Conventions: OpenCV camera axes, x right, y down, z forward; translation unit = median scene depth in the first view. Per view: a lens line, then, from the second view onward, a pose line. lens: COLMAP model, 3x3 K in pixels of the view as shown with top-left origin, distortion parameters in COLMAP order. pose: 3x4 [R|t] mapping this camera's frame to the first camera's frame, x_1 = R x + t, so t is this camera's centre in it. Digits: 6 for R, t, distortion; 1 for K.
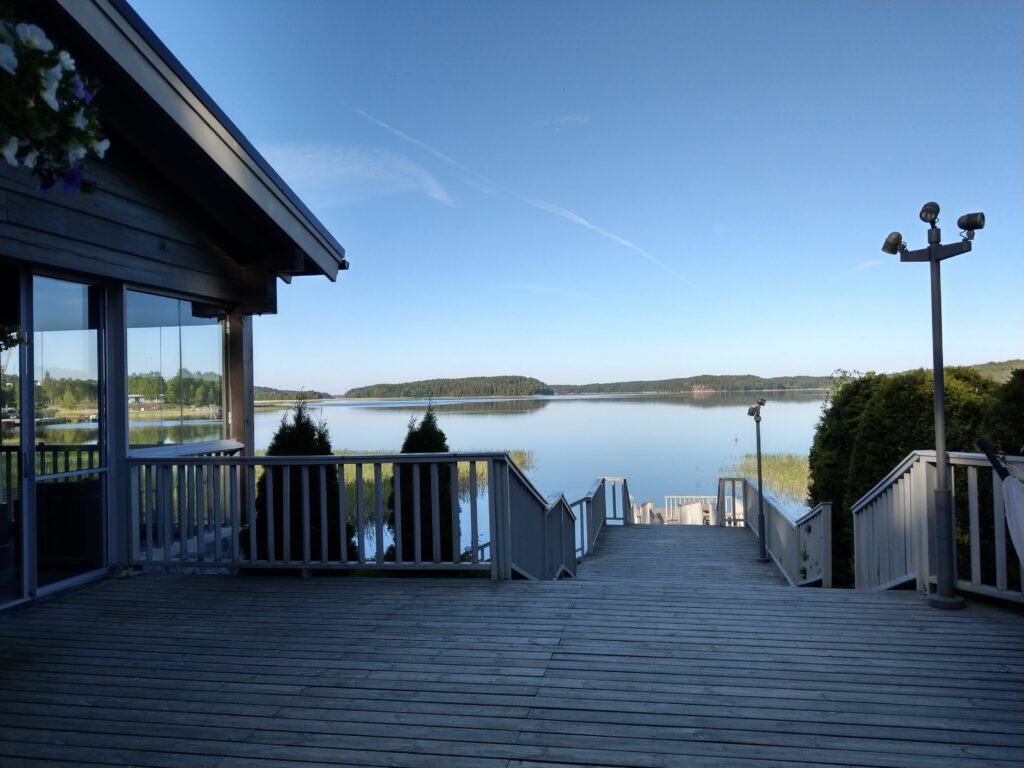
lens RADIAL K [[786.3, 0, 510.2], [0, 786.3, 379.2], [0, 0, 1]] dist [0.023572, -0.008780]
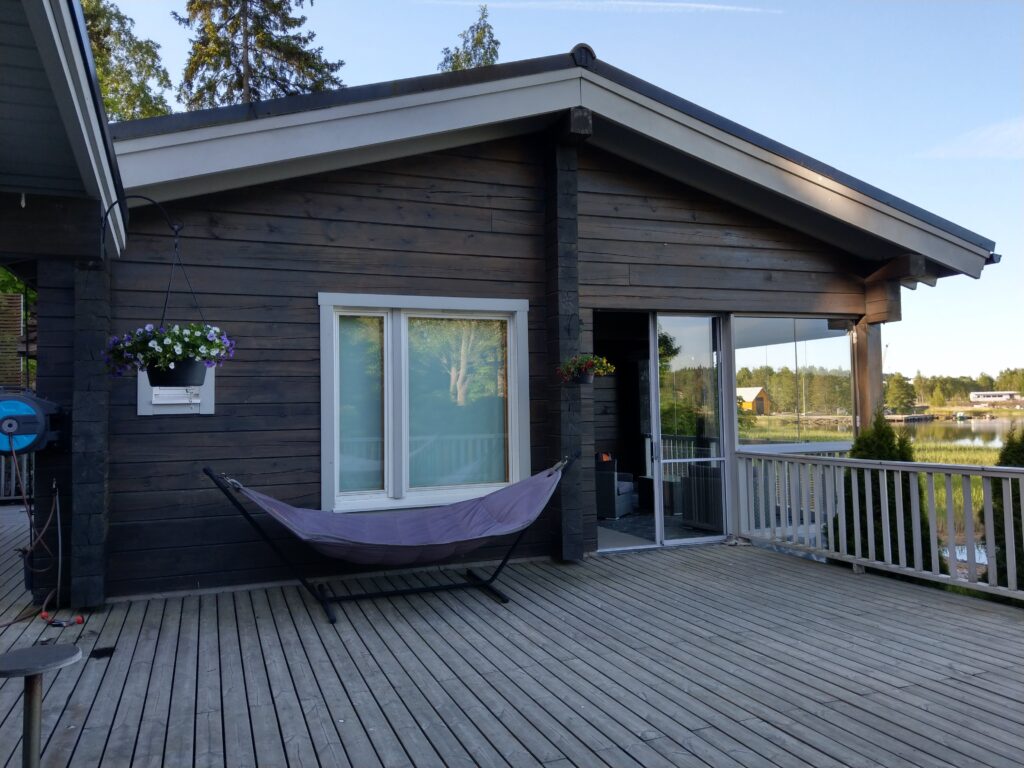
lens RADIAL K [[786.3, 0, 509.8], [0, 786.3, 383.7], [0, 0, 1]] dist [0.023572, -0.008780]
pose [[0.531336, -0.015728, -0.847015, 0.407836], [0.023514, 0.999716, -0.003814, -0.012752], [0.846835, -0.017890, 0.531555, 0.029254]]
